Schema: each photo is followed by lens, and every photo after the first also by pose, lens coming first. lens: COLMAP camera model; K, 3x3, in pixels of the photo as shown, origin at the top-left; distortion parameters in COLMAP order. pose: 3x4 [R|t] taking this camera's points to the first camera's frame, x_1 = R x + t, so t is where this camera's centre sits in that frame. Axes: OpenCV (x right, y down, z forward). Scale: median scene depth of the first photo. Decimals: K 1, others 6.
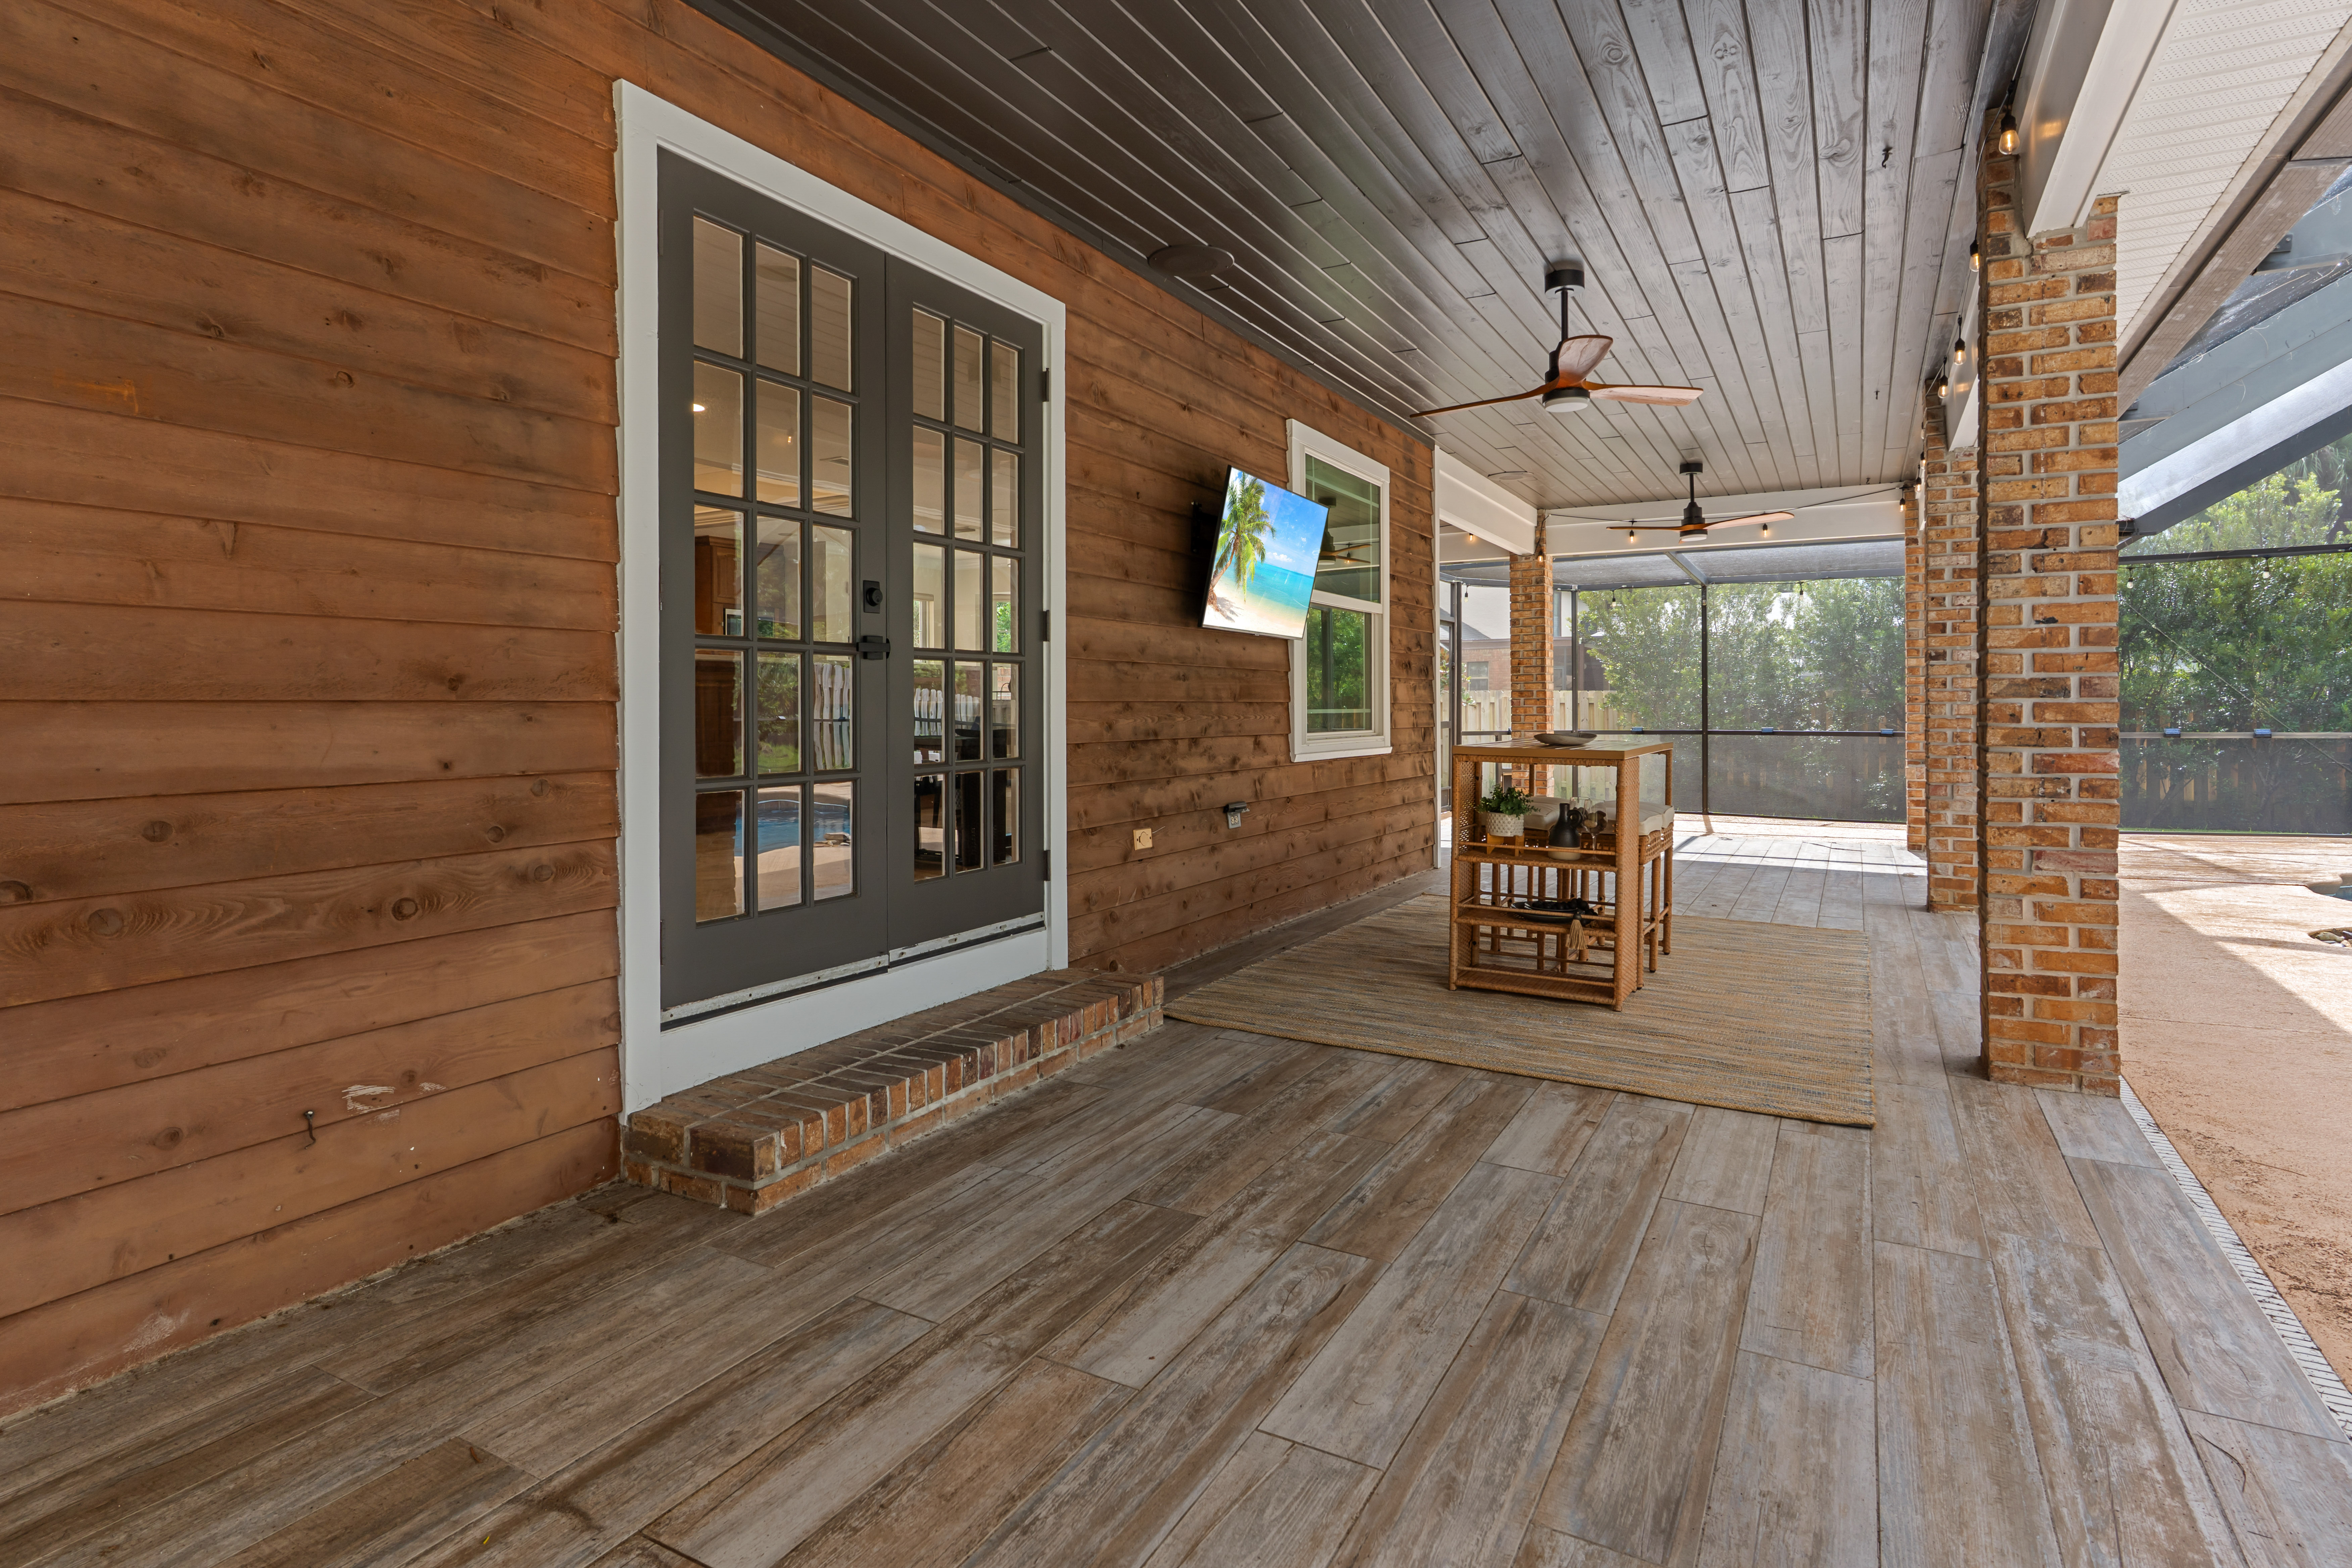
lens RADIAL K [[1226.9, 0, 1164.0], [0, 1226.9, 709.4], [0, 0, 1]] dist [-0.003473, 0.001739]
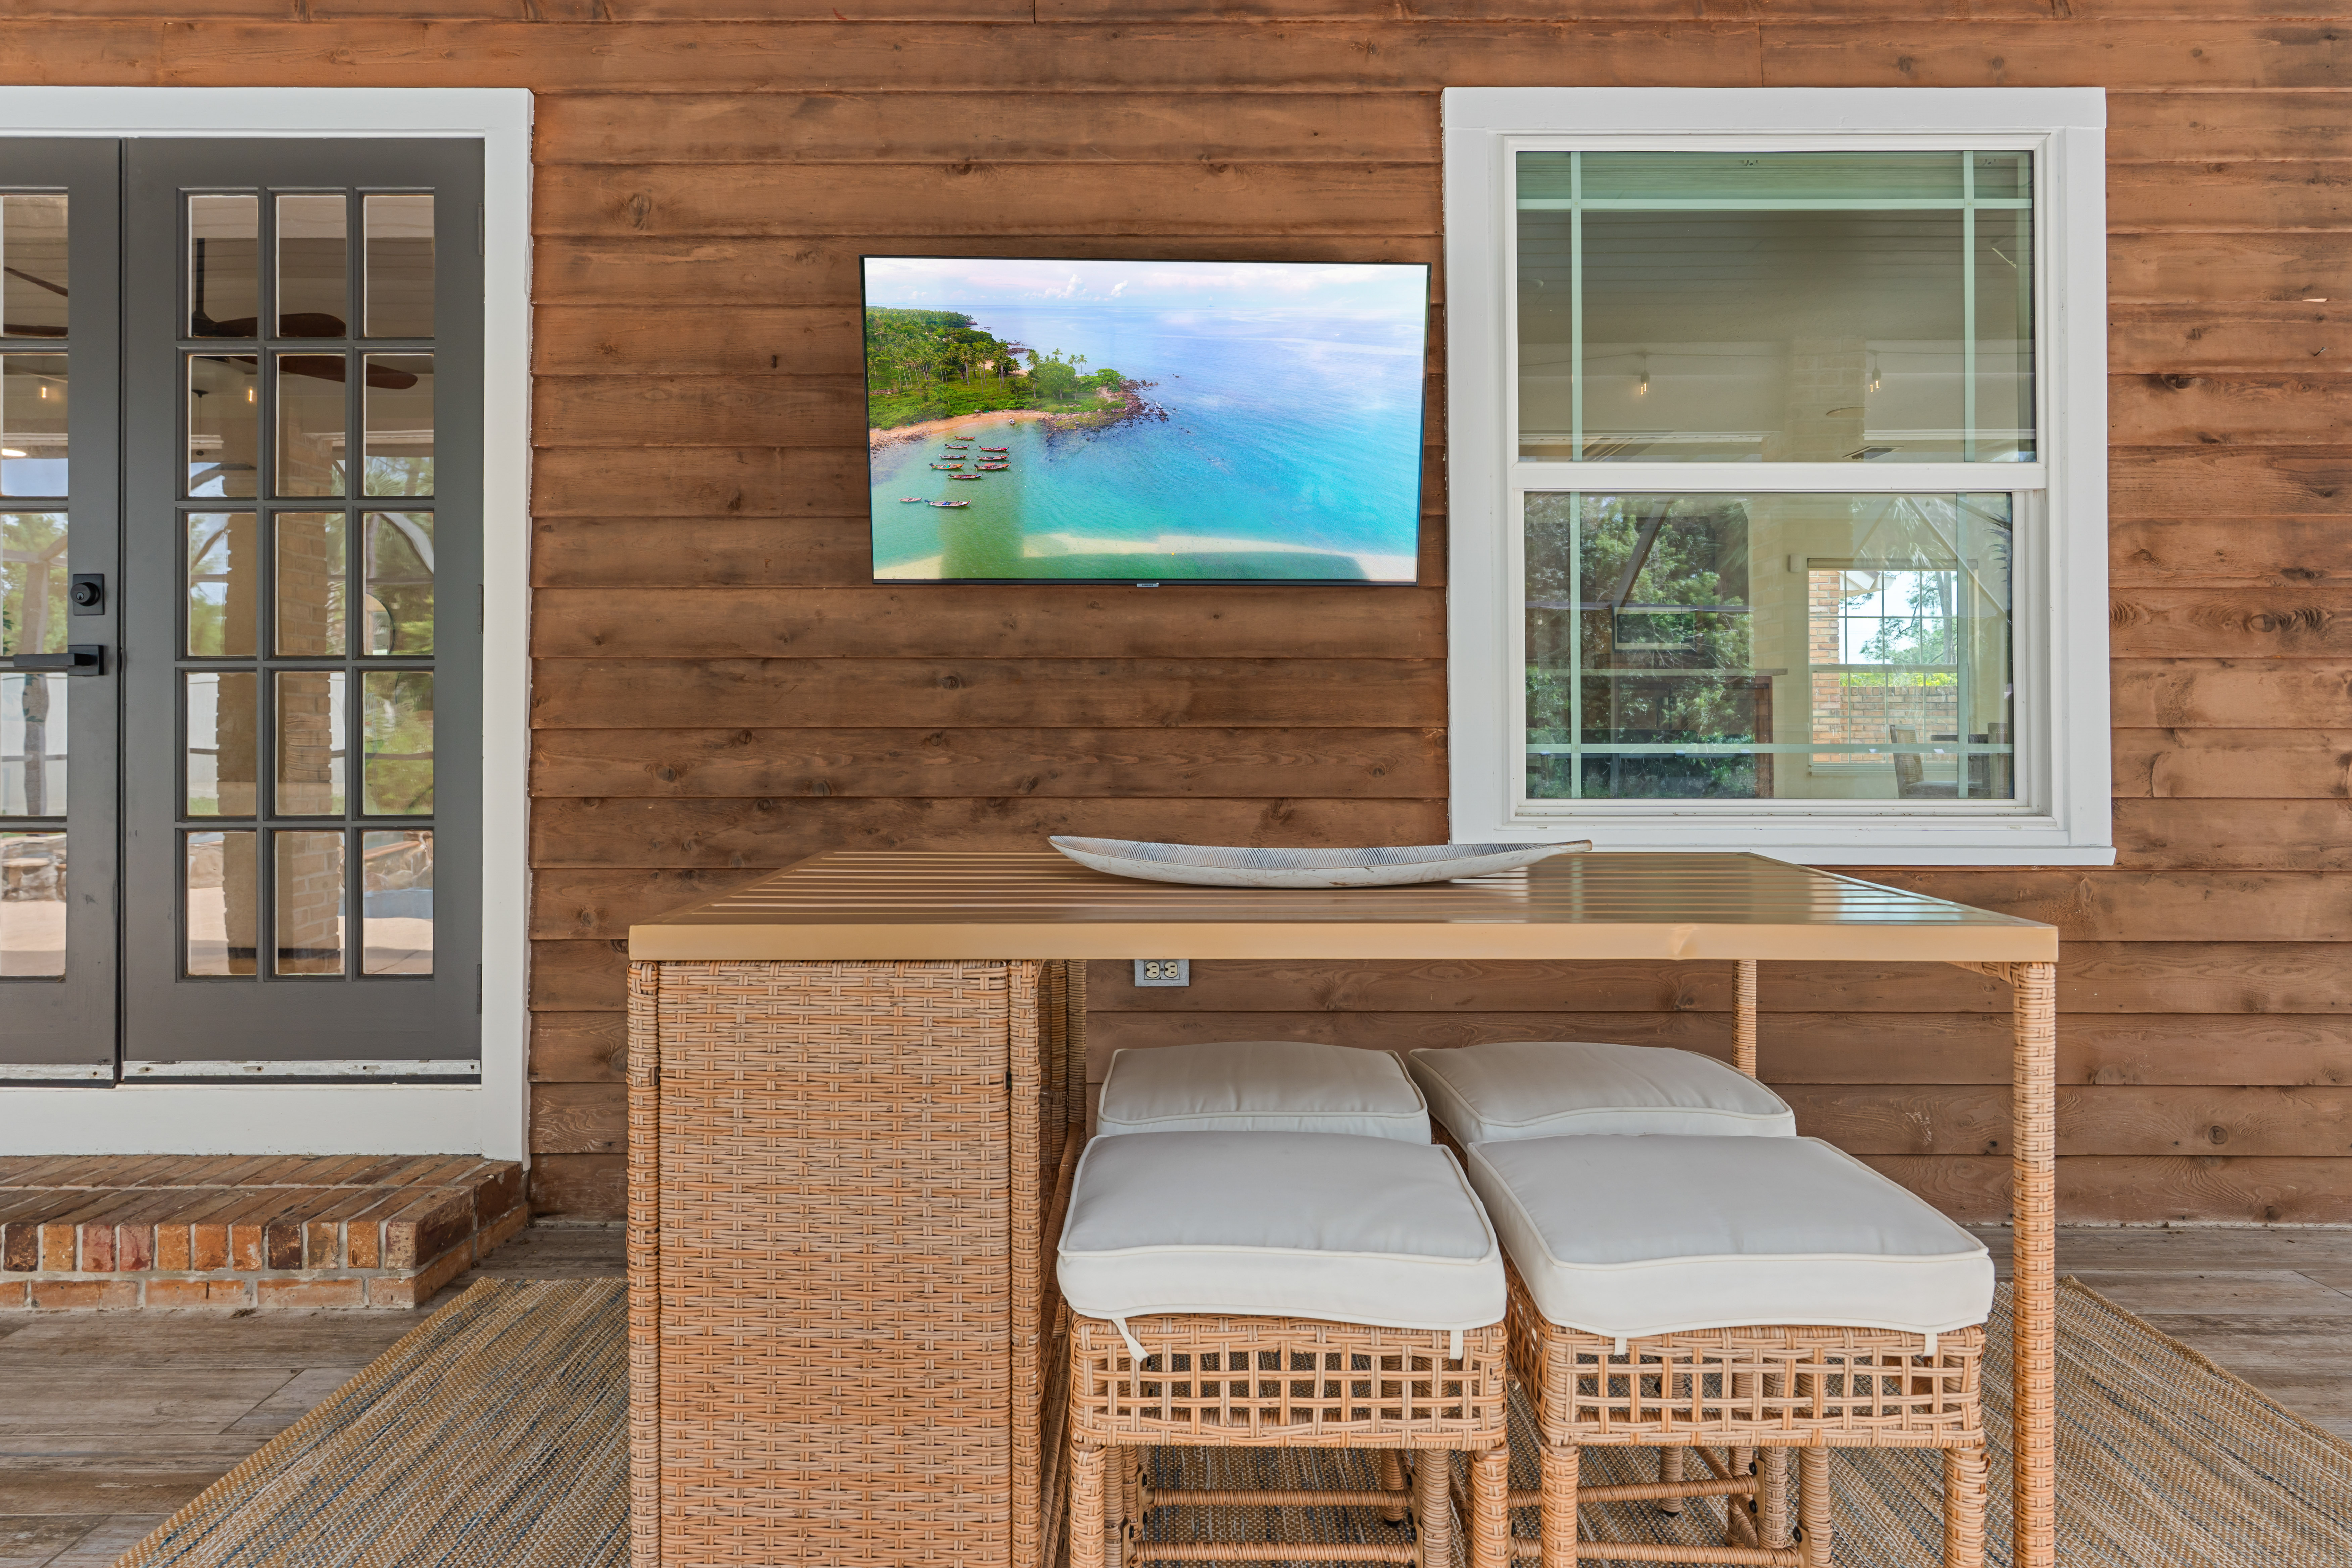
lens RADIAL K [[1192.4, 0, 1176.0], [0, 1192.4, 772.9], [0, 0, 1]] dist [-0.000662, 0.000340]
pose [[0.495352, -0.003343, -0.868686, 0.658681], [-0.001435, 0.999988, -0.004666, 0.020145], [0.868691, 0.003558, 0.495341, 1.076468]]
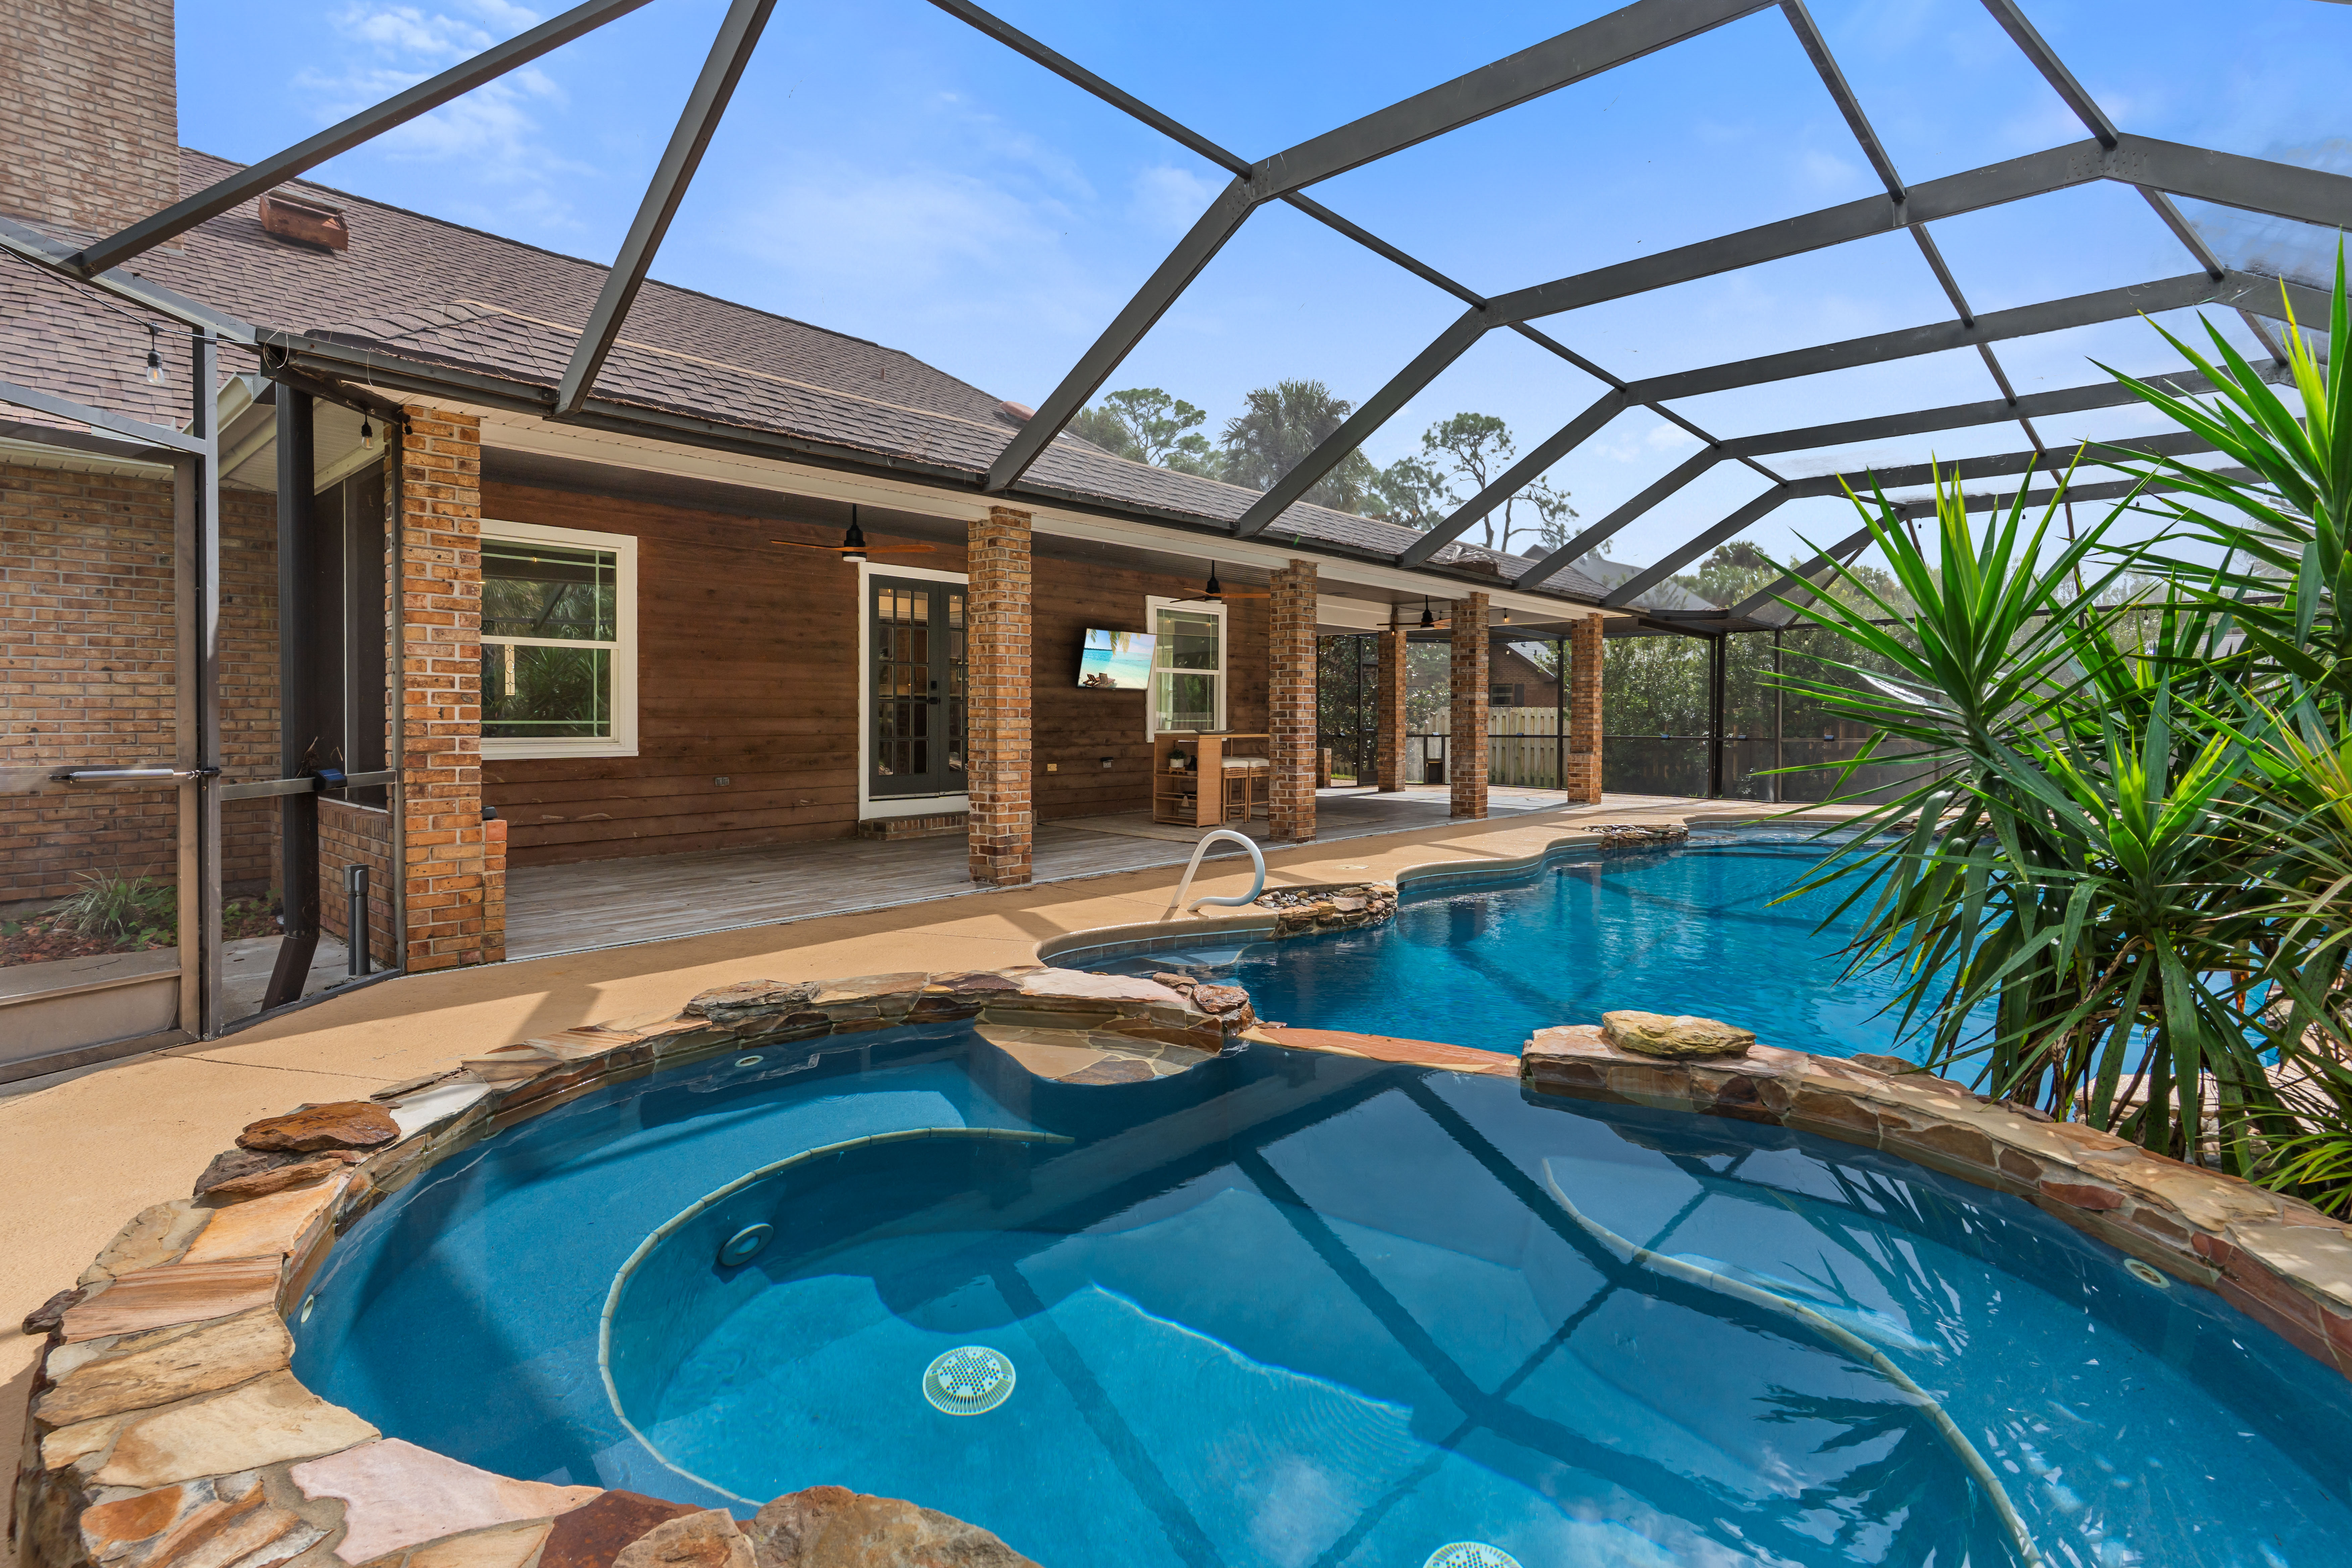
lens RADIAL K [[1142.0, 0, 1191.2], [0, 1142.0, 724.3], [0, 0, 1]] dist [0.001789, -0.000502]
pose [[0.980214, 0.006283, -0.197839, 0.942516], [-0.005581, 0.999976, 0.004104, -0.002019], [0.197860, -0.002918, 0.980226, -1.693398]]
